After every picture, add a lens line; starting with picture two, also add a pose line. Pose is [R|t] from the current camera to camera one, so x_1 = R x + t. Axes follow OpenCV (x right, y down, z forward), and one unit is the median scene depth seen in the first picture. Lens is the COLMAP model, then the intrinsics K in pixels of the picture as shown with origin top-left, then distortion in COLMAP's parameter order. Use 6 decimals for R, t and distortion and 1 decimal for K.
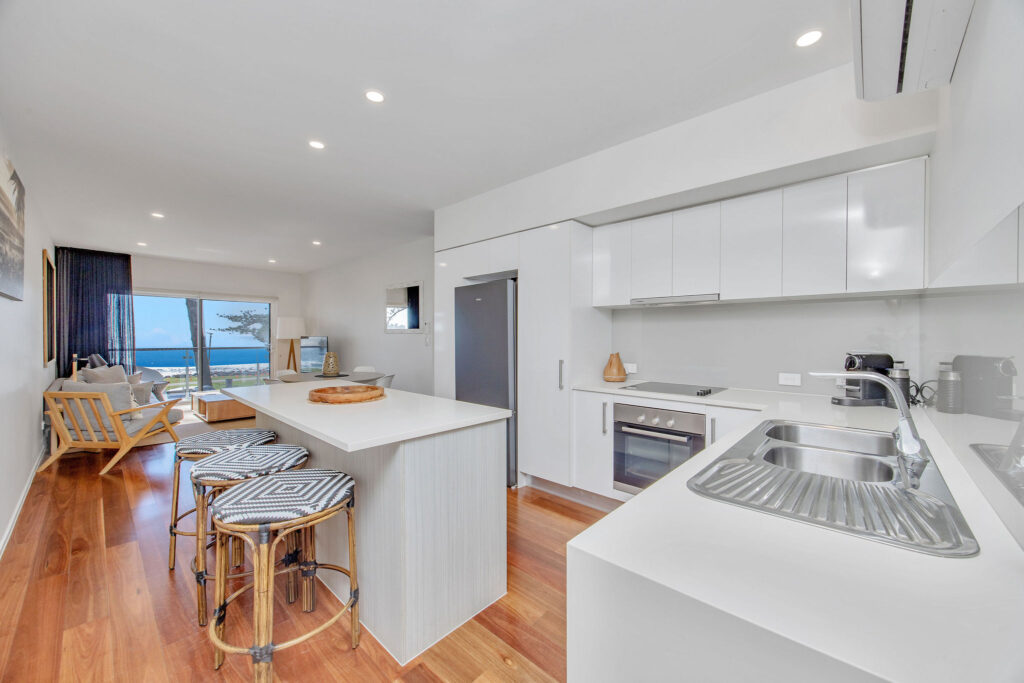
lens RADIAL K [[403.5, 0, 507.2], [0, 403.5, 344.9], [0, 0, 1]] dist [0.004826, 0.000200]
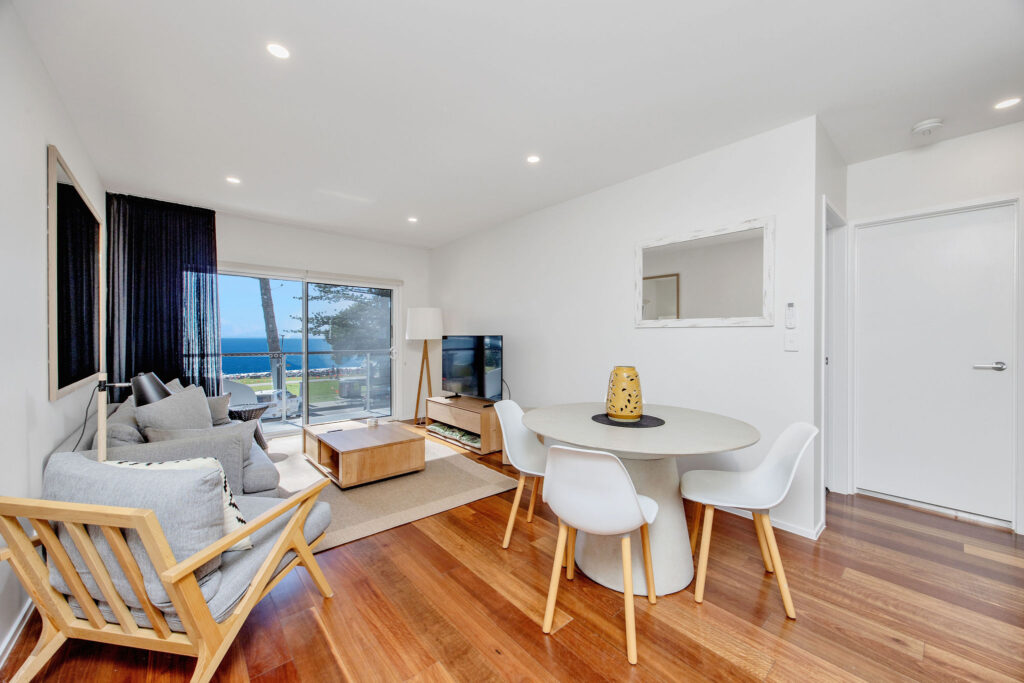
lens RADIAL K [[403.5, 0, 513.4], [0, 403.5, 344.6], [0, 0, 1]] dist [0.004826, 0.000200]
pose [[0.994532, -0.000244, -0.104429, -0.390668], [-0.000265, 0.999988, -0.004857, -0.003414], [0.104429, 0.004858, 0.994520, 0.410799]]
